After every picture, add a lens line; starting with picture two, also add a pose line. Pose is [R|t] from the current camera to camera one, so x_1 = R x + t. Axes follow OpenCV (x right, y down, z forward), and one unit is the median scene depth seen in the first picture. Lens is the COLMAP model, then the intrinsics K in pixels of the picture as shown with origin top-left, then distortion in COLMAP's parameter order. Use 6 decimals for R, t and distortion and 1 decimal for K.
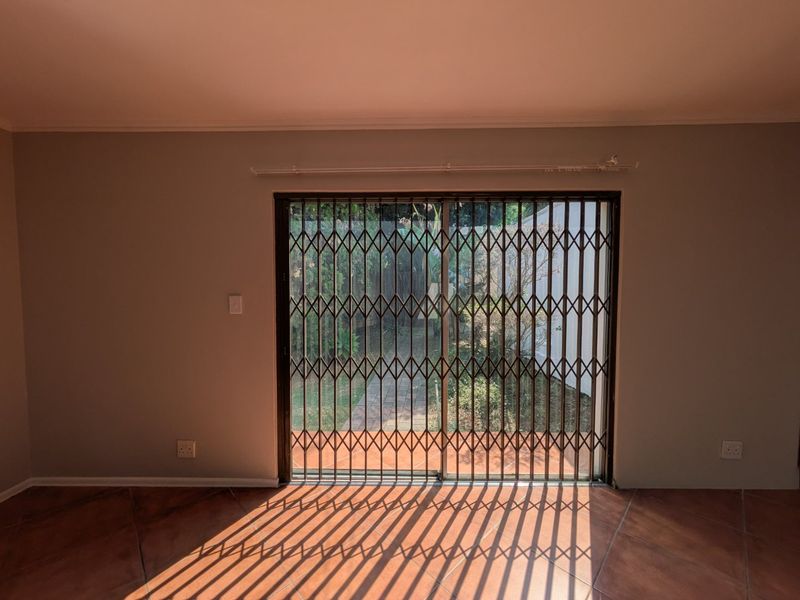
lens RADIAL K [[307.4, 0, 400.6], [0, 307.4, 304.8], [0, 0, 1]] dist [0.001076, 0.000306]
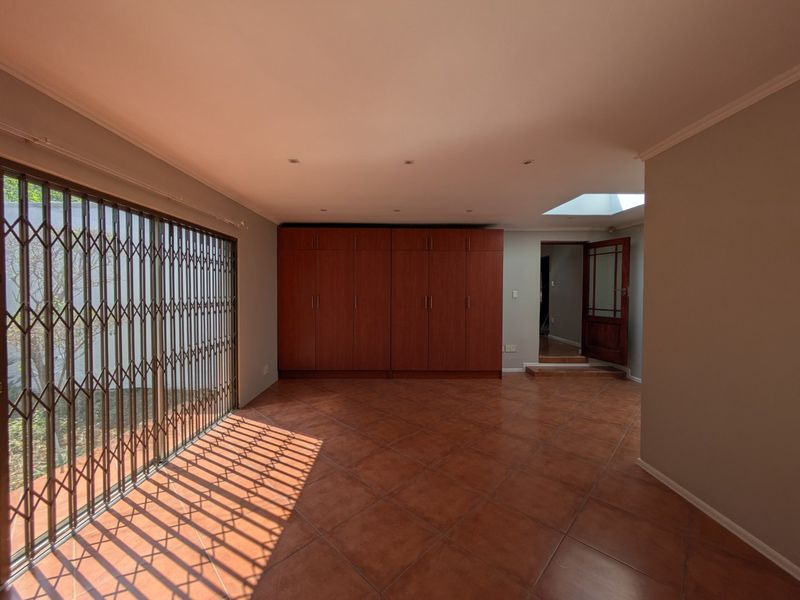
lens RADIAL K [[315.2, 0, 398.5], [0, 315.2, 298.9], [0, 0, 1]] dist [-0.002884, 0.000399]
pose [[-0.035412, -0.018215, 0.999207, -1.156552], [0.035263, 0.999189, 0.019464, -0.026658], [-0.998750, 0.035924, -0.034741, 0.156733]]
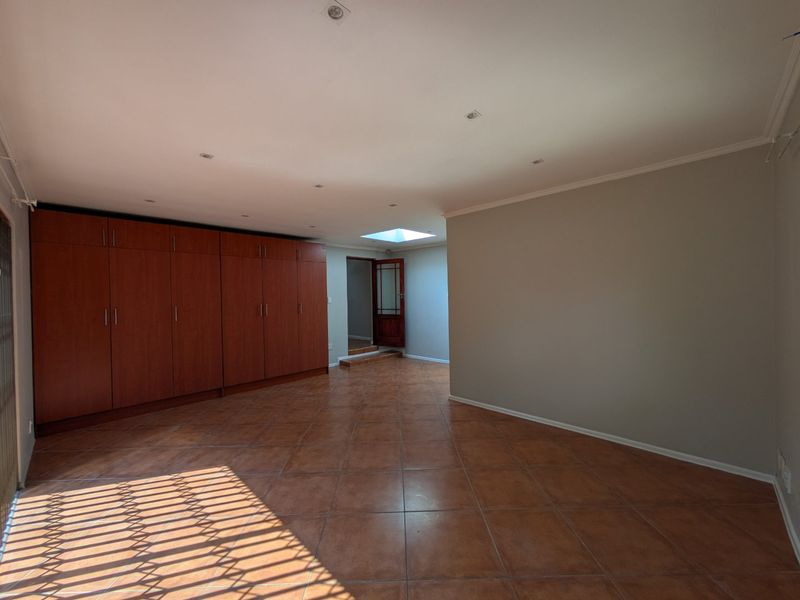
lens RADIAL K [[315.2, 0, 398.5], [0, 315.2, 298.9], [0, 0, 1]] dist [-0.002884, 0.000399]
pose [[-0.736240, 0.014372, 0.676567, -1.131764], [0.049776, 0.998216, 0.032961, -0.058682], [-0.674887, 0.057944, -0.735643, 0.923887]]
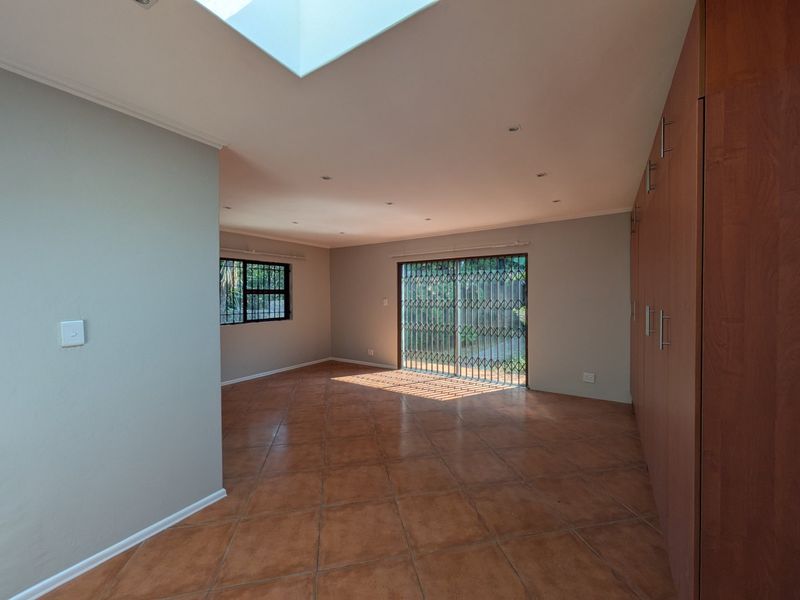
lens RADIAL K [[315.2, 0, 398.5], [0, 315.2, 298.9], [0, 0, 1]] dist [-0.002884, 0.000399]
pose [[0.846676, 0.004573, -0.532089, 1.159513], [-0.016025, 0.999729, -0.016908, 0.017378], [0.531867, 0.022842, 0.846519, -1.446941]]
